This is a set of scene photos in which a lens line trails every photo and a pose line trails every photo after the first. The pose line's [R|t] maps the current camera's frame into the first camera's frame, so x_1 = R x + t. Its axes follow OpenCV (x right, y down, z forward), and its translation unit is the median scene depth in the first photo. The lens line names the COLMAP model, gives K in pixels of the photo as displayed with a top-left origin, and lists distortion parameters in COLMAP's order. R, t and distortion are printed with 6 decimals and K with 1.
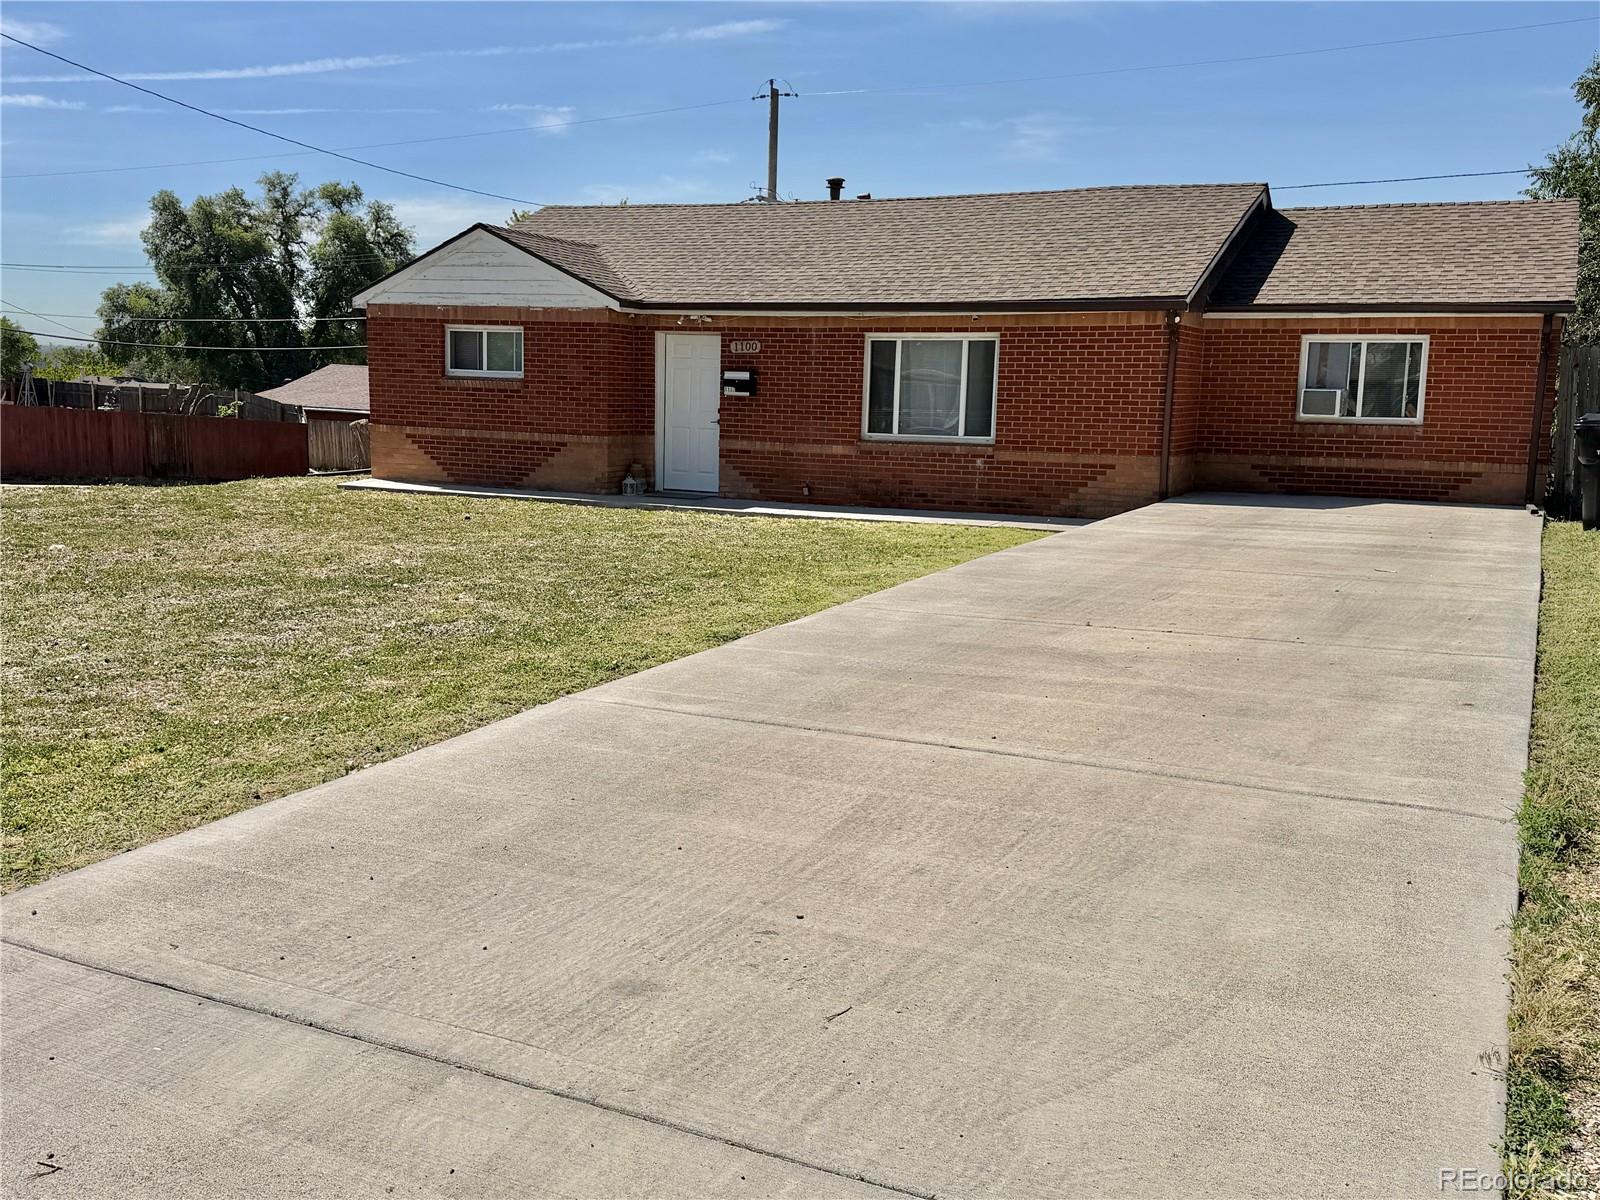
lens RADIAL K [[1563.0, 0, 802.1], [0, 1563.0, 597.3], [0, 0, 1]] dist [0.001884, 0.000000]
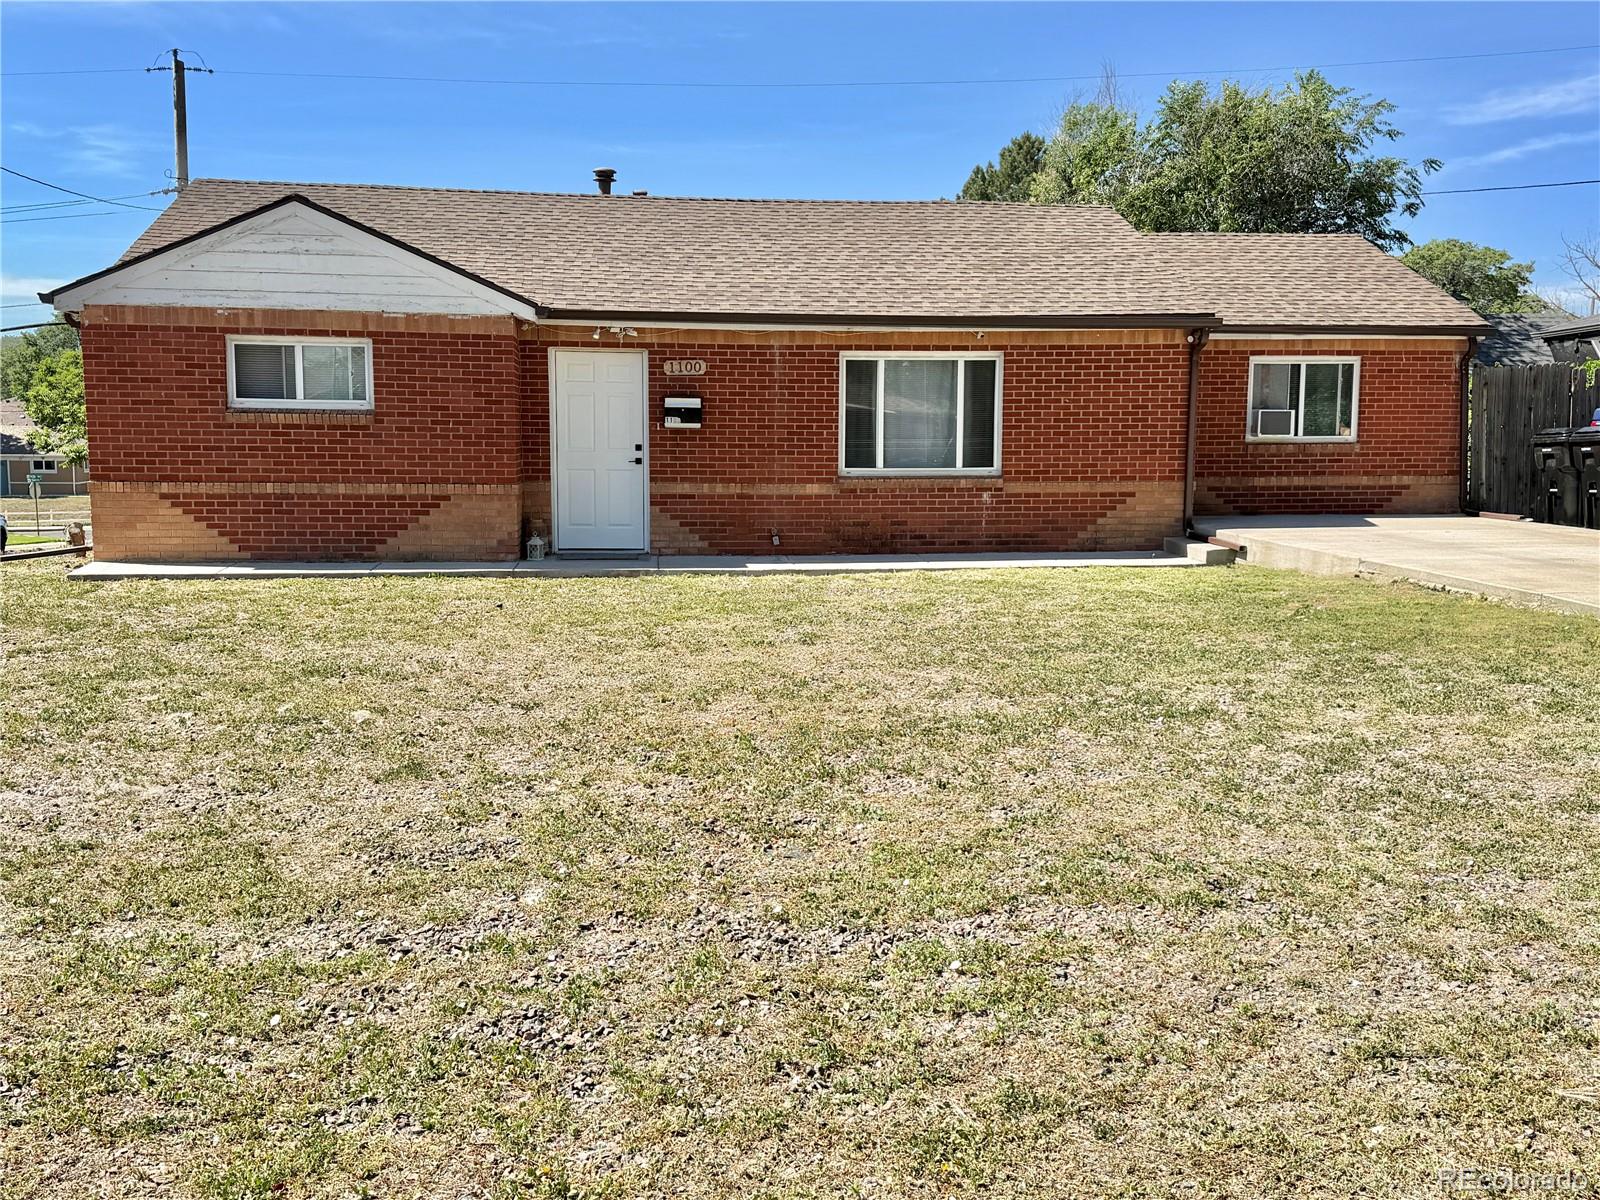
lens RADIAL K [[1563.0, 0, 800.1], [0, 1563.0, 603.9], [0, 0, 1]] dist [0.001884, 0.000000]
pose [[0.829163, -0.080915, 0.553119, -0.456899], [0.090012, 0.995883, 0.010753, -0.042901], [-0.551712, 0.040871, 0.833033, 0.307425]]
